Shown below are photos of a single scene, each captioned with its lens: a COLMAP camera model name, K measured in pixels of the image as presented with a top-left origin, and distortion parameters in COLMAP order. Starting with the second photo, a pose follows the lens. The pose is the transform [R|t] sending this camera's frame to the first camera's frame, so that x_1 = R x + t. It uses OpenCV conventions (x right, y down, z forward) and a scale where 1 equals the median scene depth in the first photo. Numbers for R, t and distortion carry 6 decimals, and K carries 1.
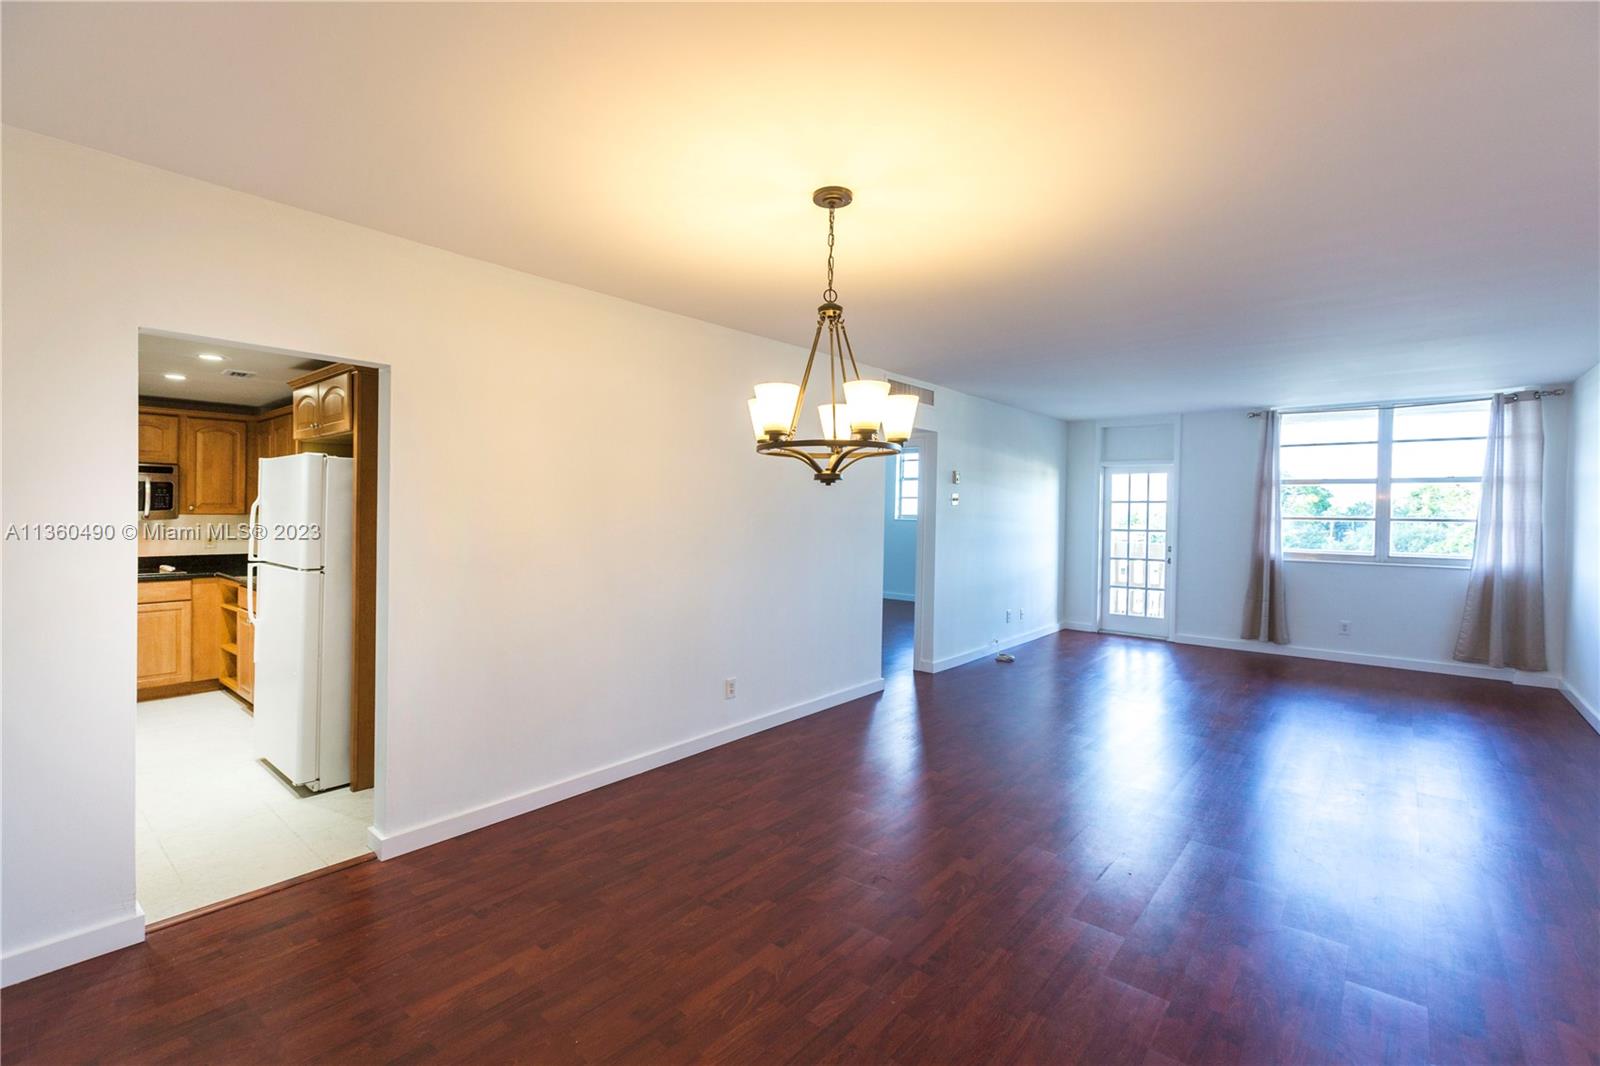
lens RADIAL K [[711.8, 0, 798.8], [0, 711.8, 516.9], [0, 0, 1]] dist [0.002173, -0.000094]
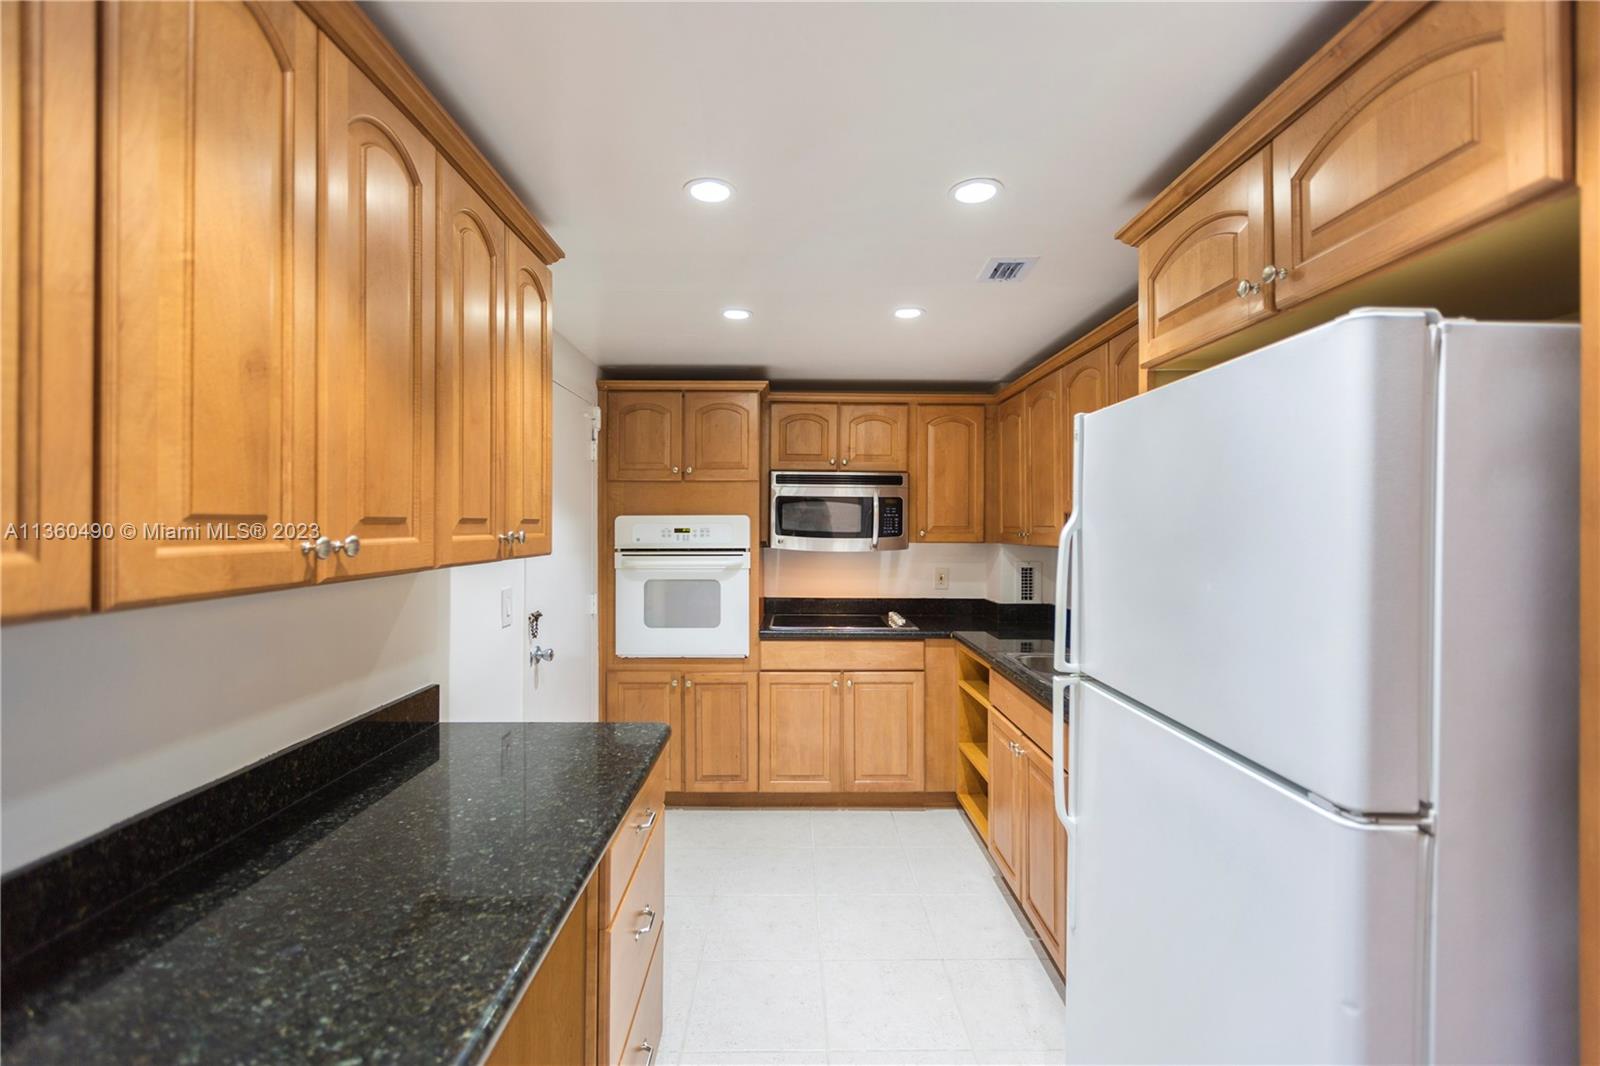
lens RADIAL K [[709.6, 0, 803.1], [0, 709.6, 528.8], [0, 0, 1]] dist [0.000076, 0.000213]
pose [[0.658948, -0.009275, -0.752131, -0.417287], [0.002321, 0.999944, -0.010298, -0.010540], [0.752185, 0.005040, 0.658933, 0.466541]]
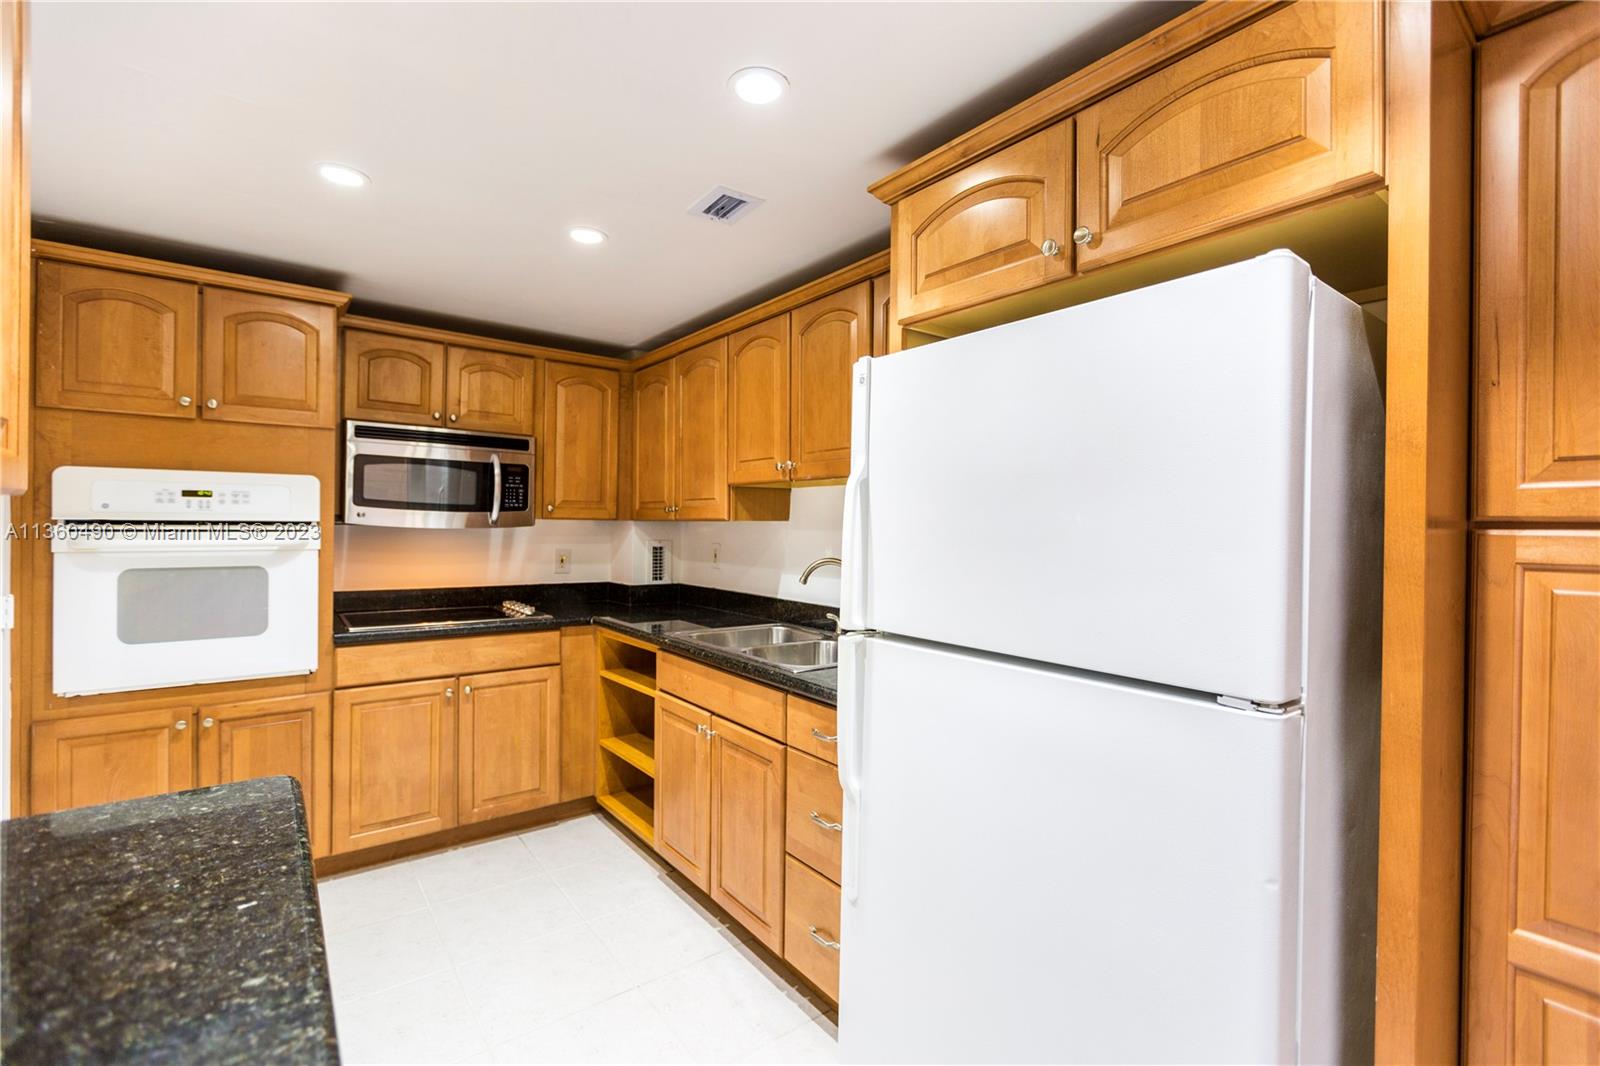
lens RADIAL K [[703.5, 0, 802.1], [0, 703.5, 526.6], [0, 0, 1]] dist [0.000446, -0.000186]
pose [[0.977203, -0.002355, -0.212296, -0.528484], [0.001010, 0.999979, -0.006442, 0.007408], [0.212306, 0.006081, 0.977184, 0.470981]]
